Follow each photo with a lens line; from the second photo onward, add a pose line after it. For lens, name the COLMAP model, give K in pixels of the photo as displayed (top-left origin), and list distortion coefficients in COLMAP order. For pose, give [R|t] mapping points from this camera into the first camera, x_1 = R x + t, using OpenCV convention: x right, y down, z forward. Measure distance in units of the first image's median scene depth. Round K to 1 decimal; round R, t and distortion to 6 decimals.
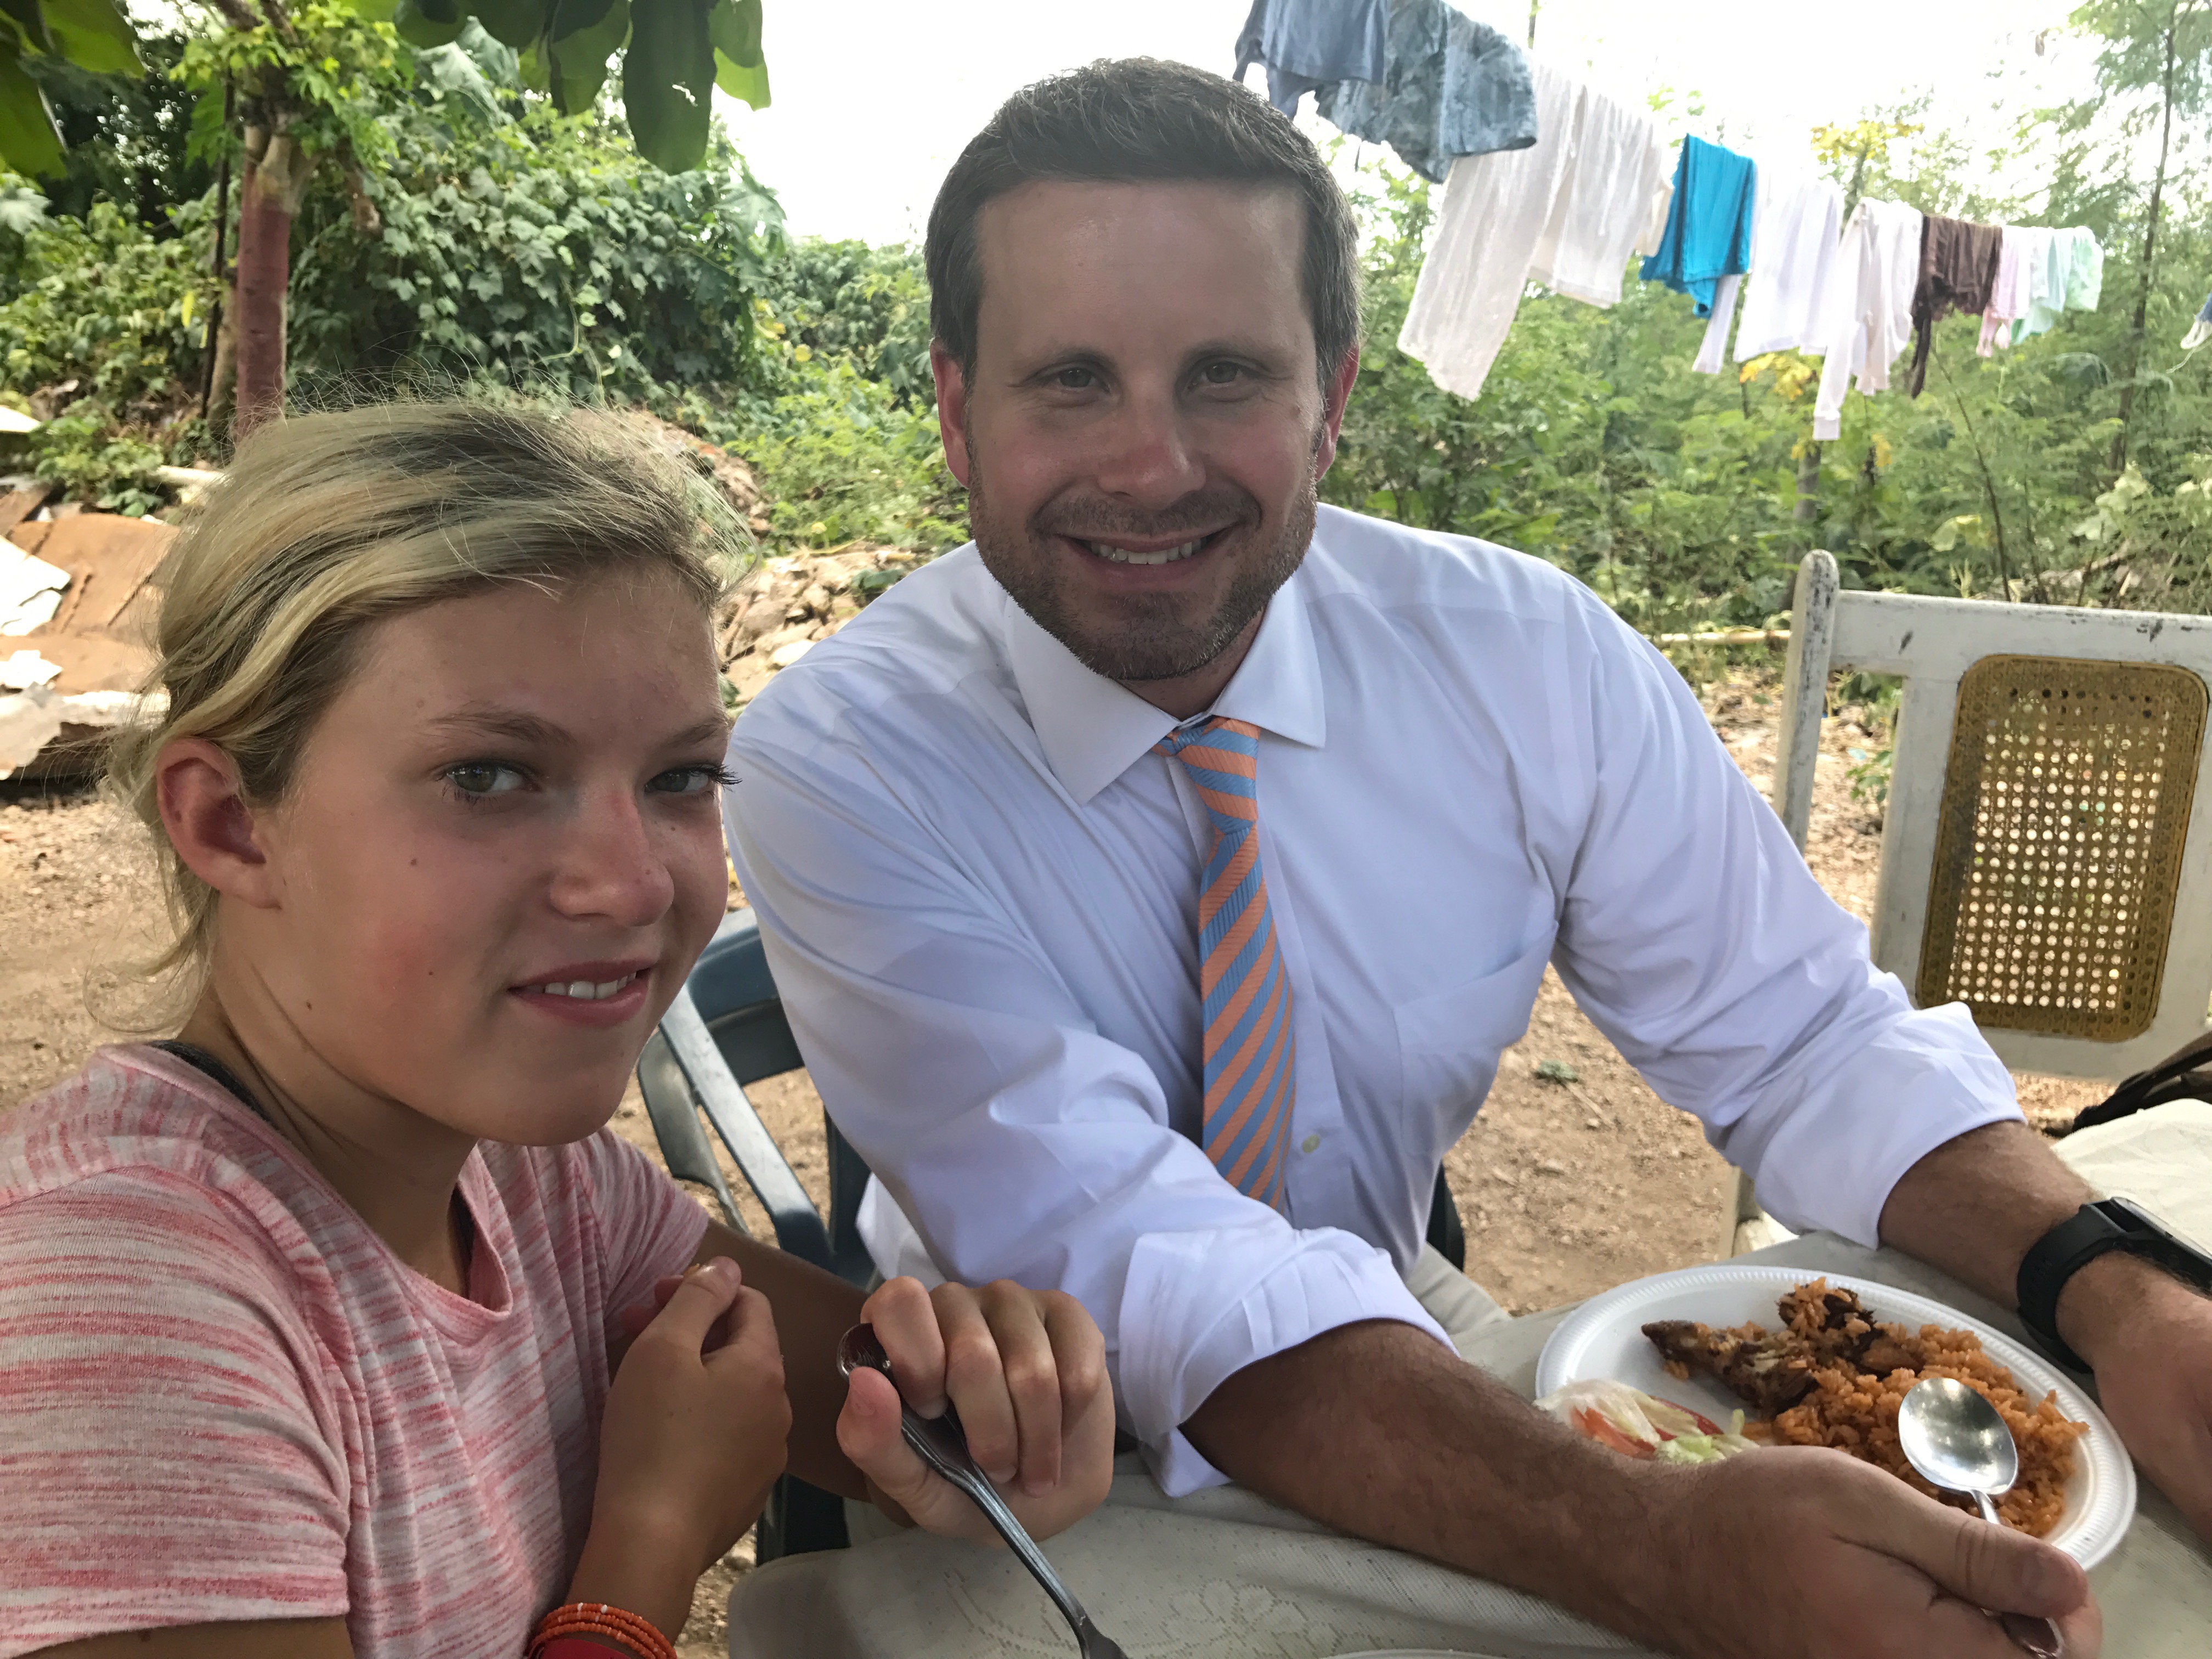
lens RADIAL K [[1993.6, 0, 1106.0], [0, 1993.6, 829.5], [0, 0, 1]] dist [0.011422, 0.030267]
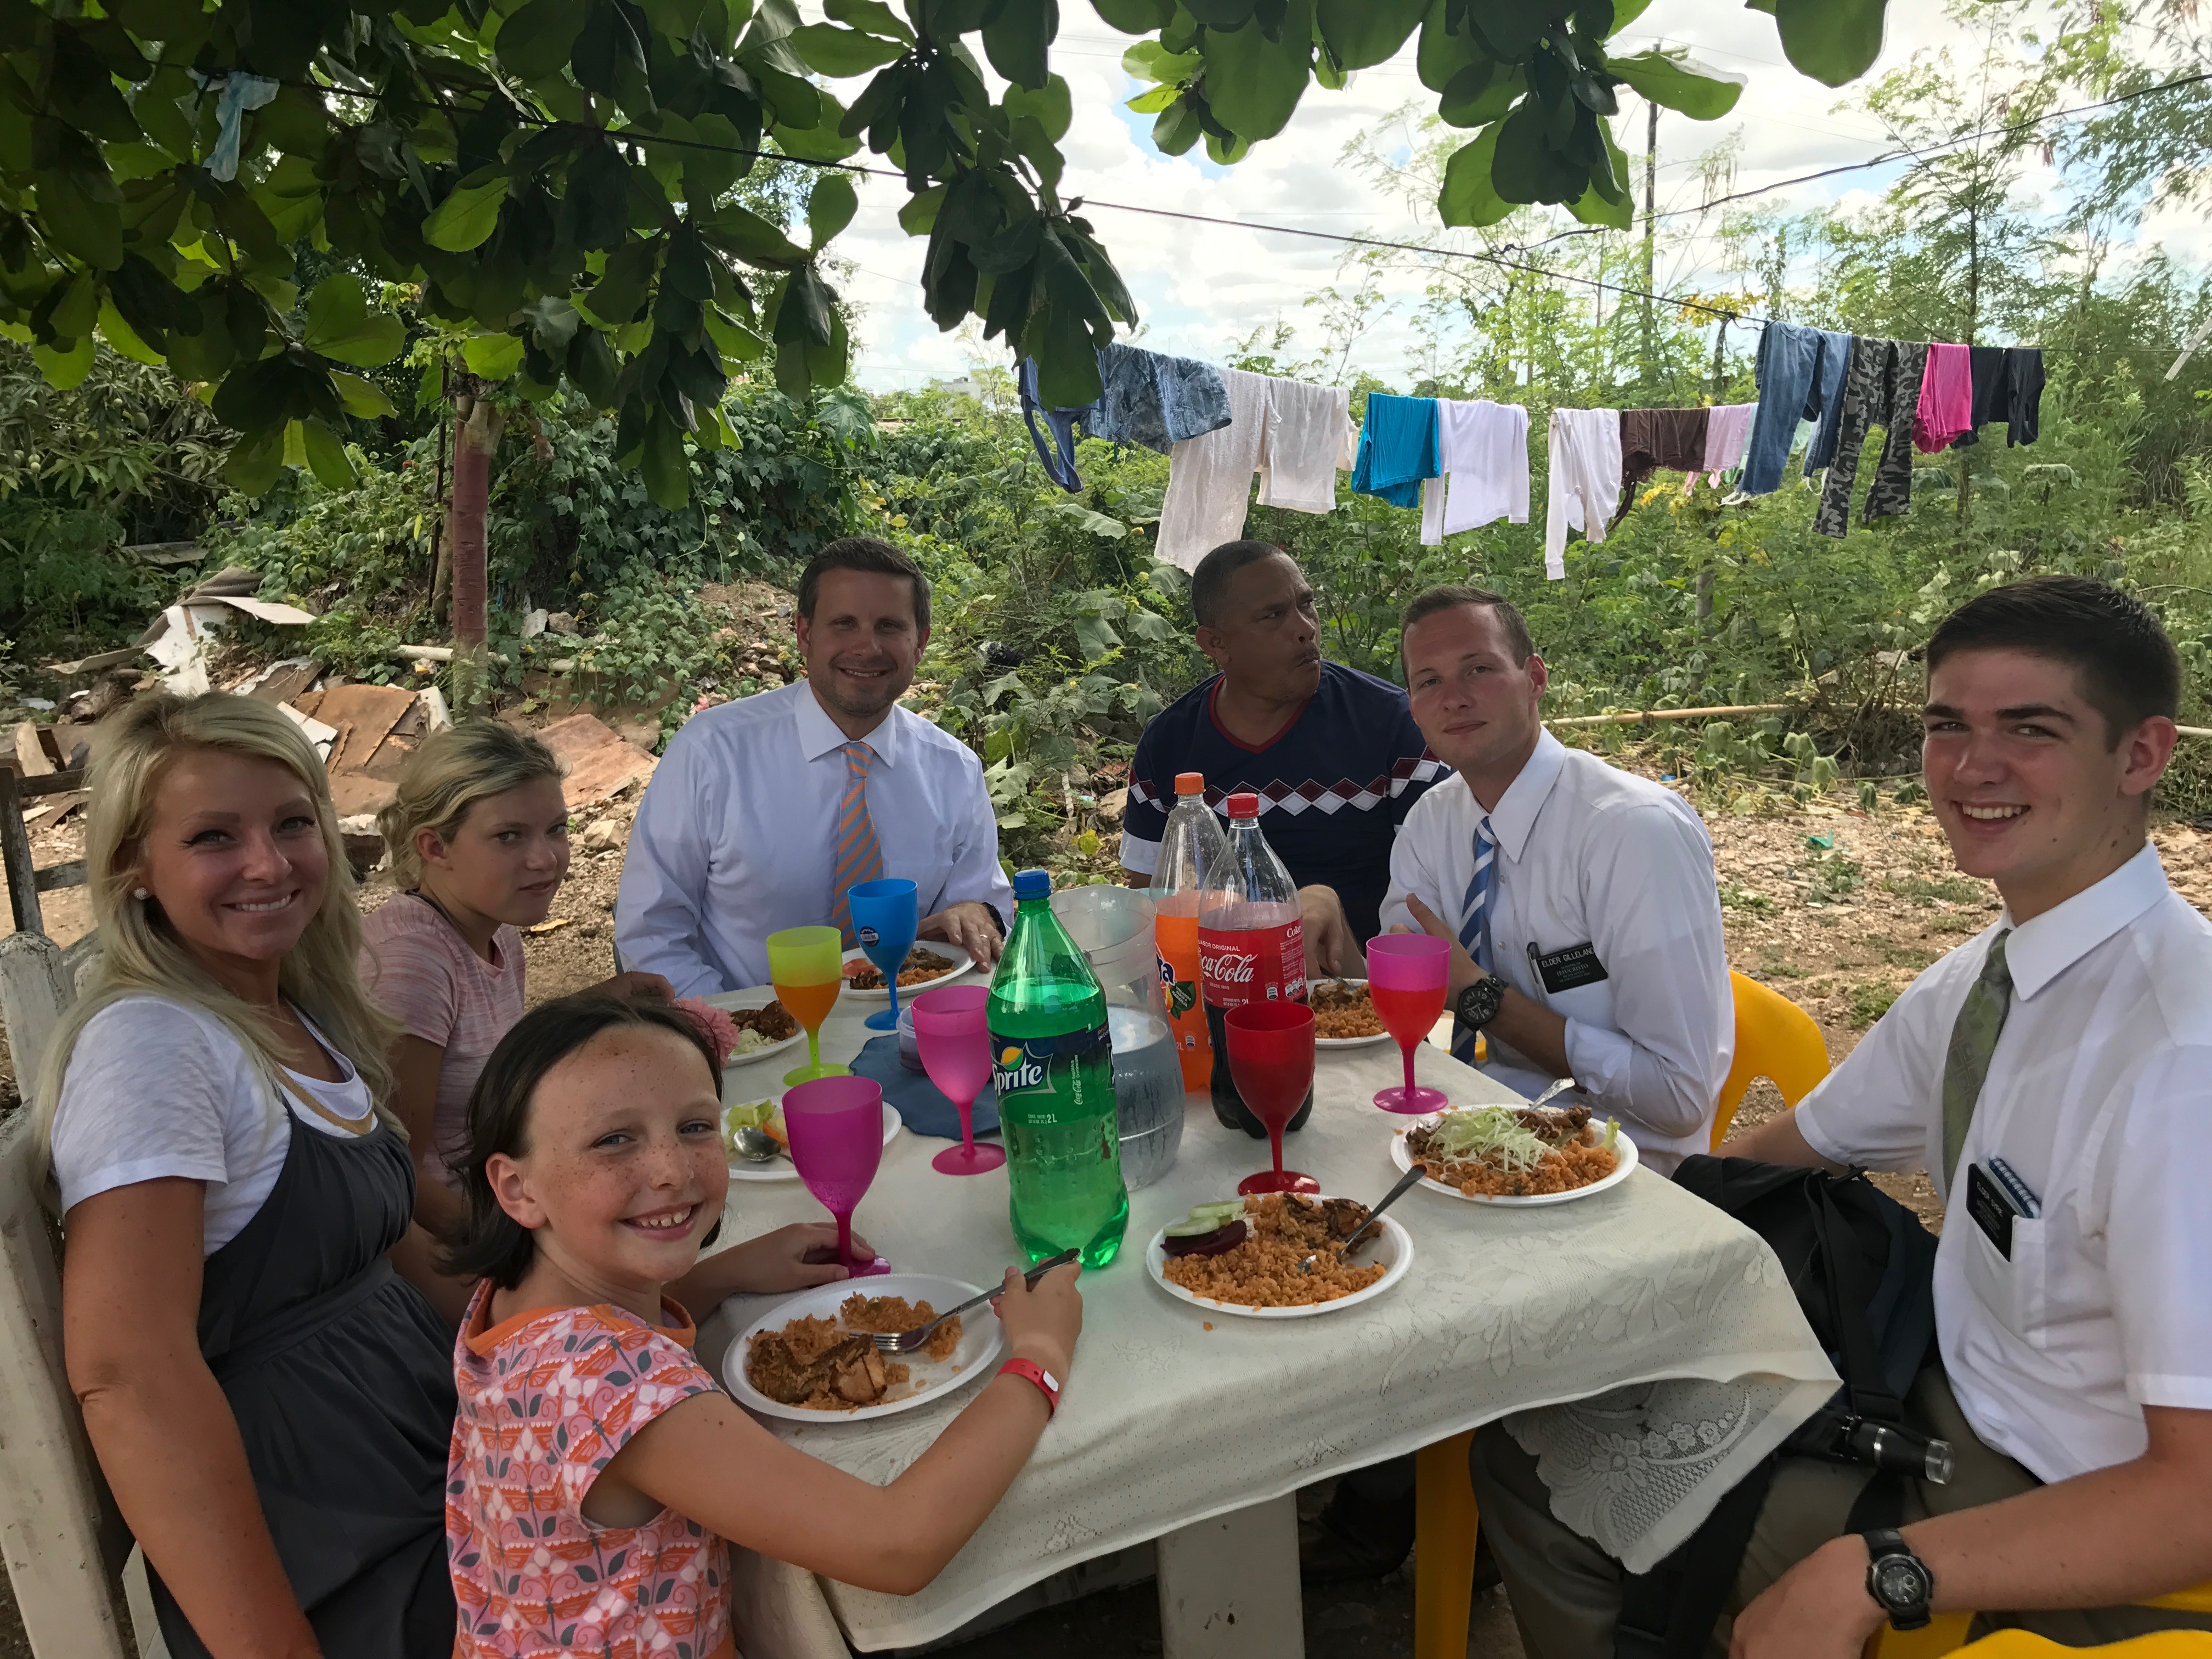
lens RADIAL K [[1833.3, 0, 1067.3], [0, 1833.3, 841.5], [0, 0, 1]] dist [-0.003628, 0.004477]
pose [[0.994961, -0.037683, -0.092915, 0.069522], [0.033689, 0.998456, -0.044177, 0.015601], [0.094436, 0.040824, 0.994694, -0.146519]]
